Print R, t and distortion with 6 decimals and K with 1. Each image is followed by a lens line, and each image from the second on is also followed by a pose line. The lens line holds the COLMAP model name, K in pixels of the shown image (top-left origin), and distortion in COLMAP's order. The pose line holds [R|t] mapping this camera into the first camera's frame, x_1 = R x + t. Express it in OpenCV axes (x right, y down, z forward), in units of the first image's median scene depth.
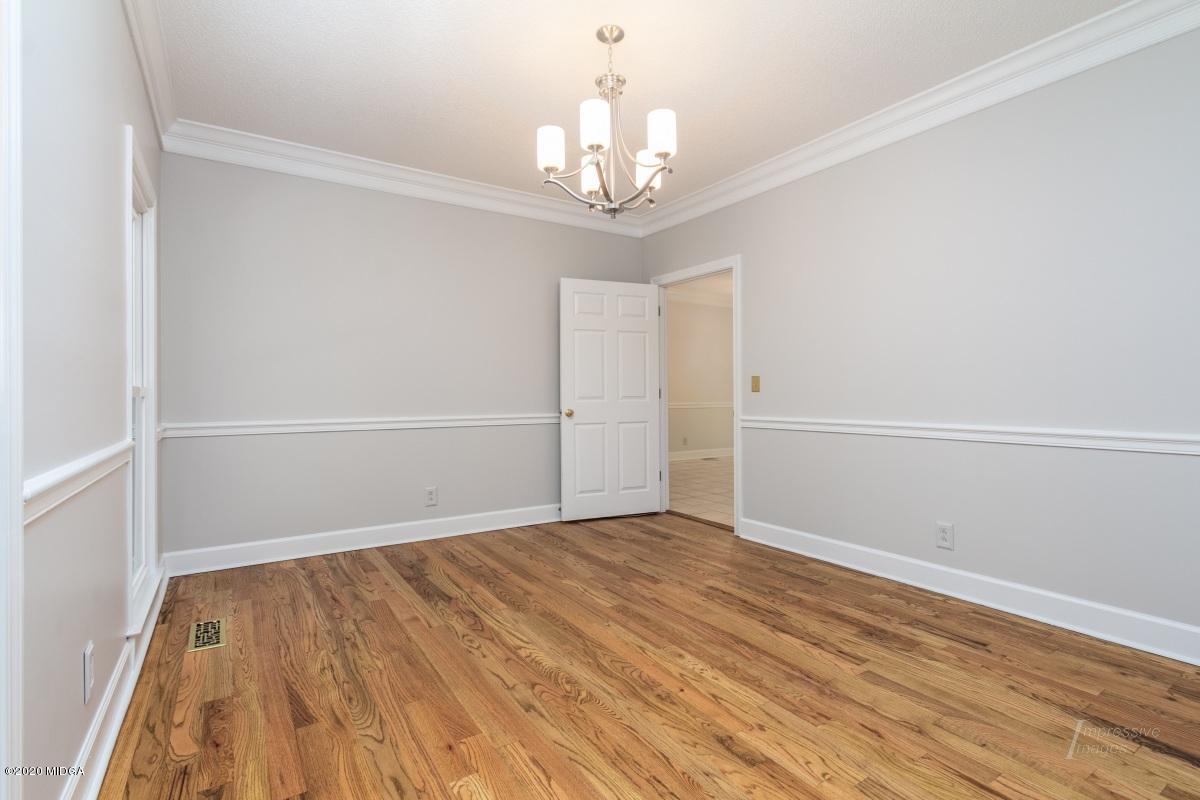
lens RADIAL K [[564.6, 0, 598.4], [0, 564.6, 396.4], [0, 0, 1]] dist [0.002751, -0.000922]
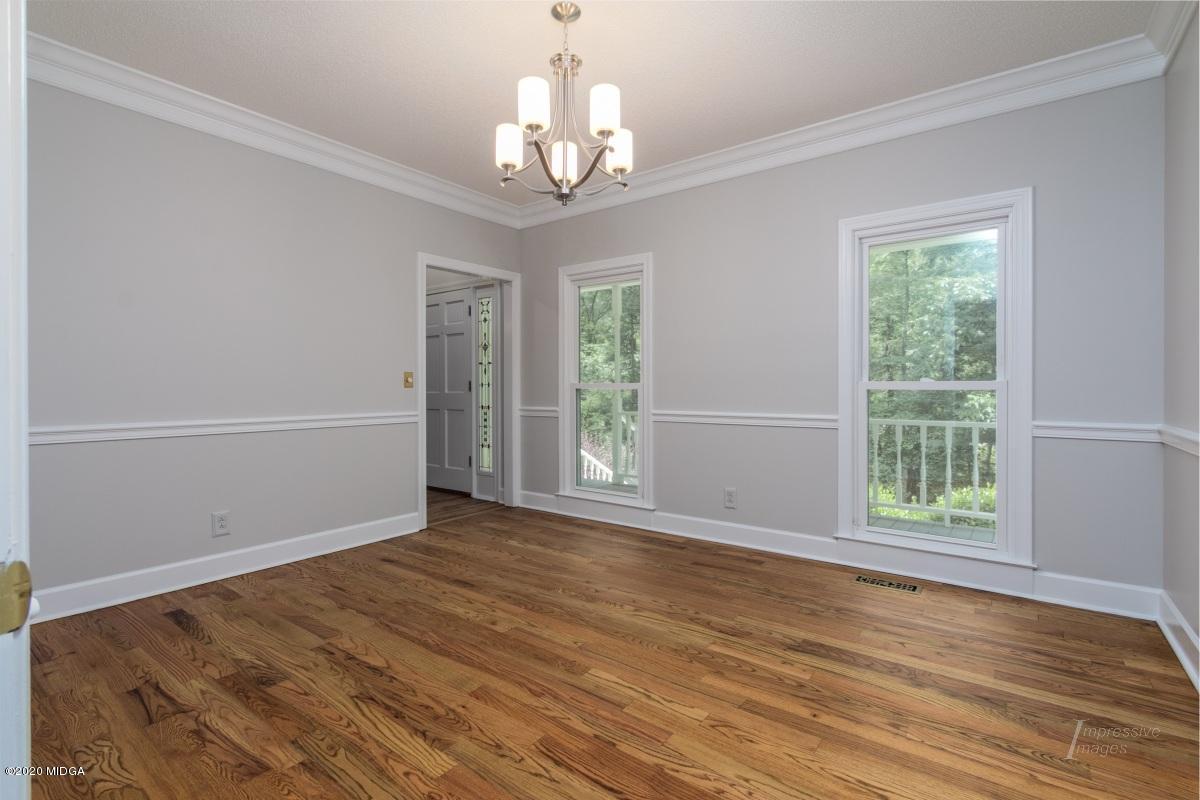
lens RADIAL K [[564.6, 0, 600.7], [0, 564.6, 393.6], [0, 0, 1]] dist [0.002751, -0.000922]
pose [[-0.940701, 0.010860, -0.339064, 0.296632], [0.004280, 0.999788, 0.020148, -0.015992], [0.339211, 0.017502, -0.940547, 1.941749]]
